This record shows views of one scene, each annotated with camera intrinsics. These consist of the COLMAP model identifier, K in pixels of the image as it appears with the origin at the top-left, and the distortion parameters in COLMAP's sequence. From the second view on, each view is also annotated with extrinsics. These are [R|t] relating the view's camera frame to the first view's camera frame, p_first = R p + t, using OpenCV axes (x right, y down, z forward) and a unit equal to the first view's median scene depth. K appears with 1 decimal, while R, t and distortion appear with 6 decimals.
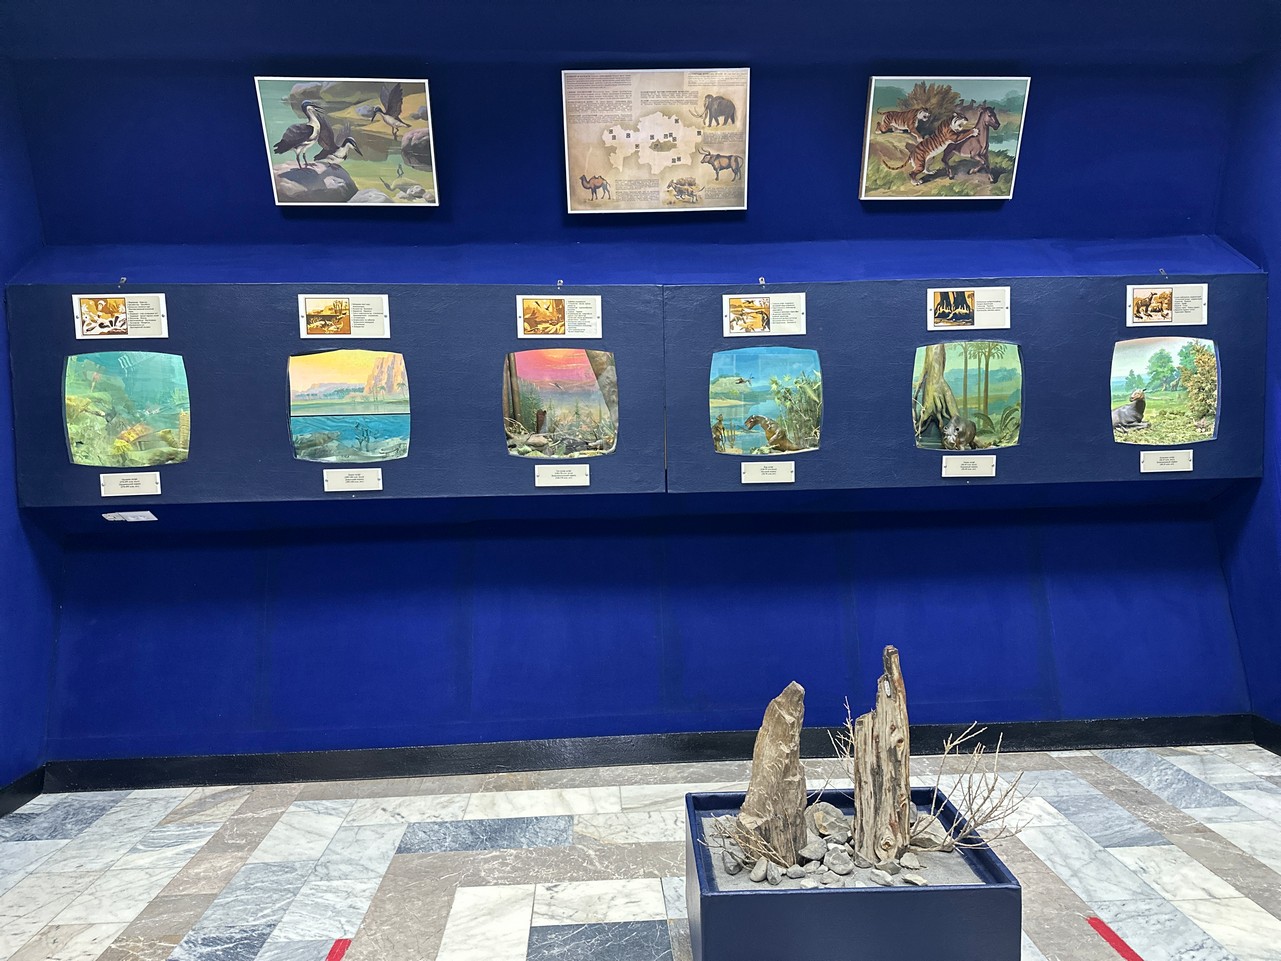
lens RADIAL K [[900.3, 0, 641.1], [0, 900.3, 484.6], [0, 0, 1]] dist [0.050055, -0.061887]
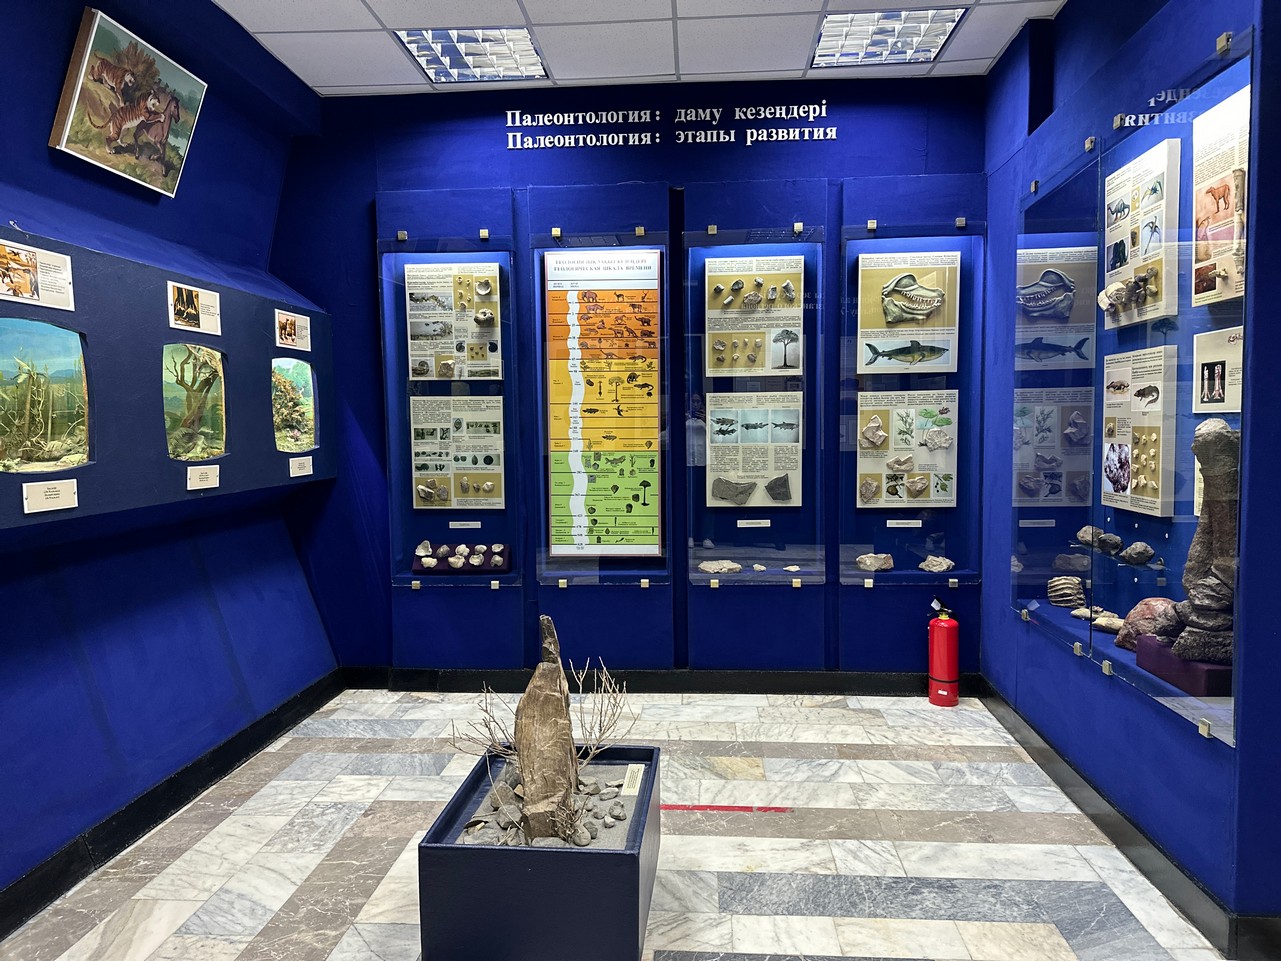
lens RADIAL K [[900.3, 0, 641.1], [0, 900.3, 484.6], [0, 0, 1]] dist [0.050055, -0.061887]
pose [[0.120811, -0.047013, 0.991562, -0.514517], [0.072382, 0.996636, 0.038435, -0.016090], [-0.990033, 0.067128, 0.123808, 0.431741]]
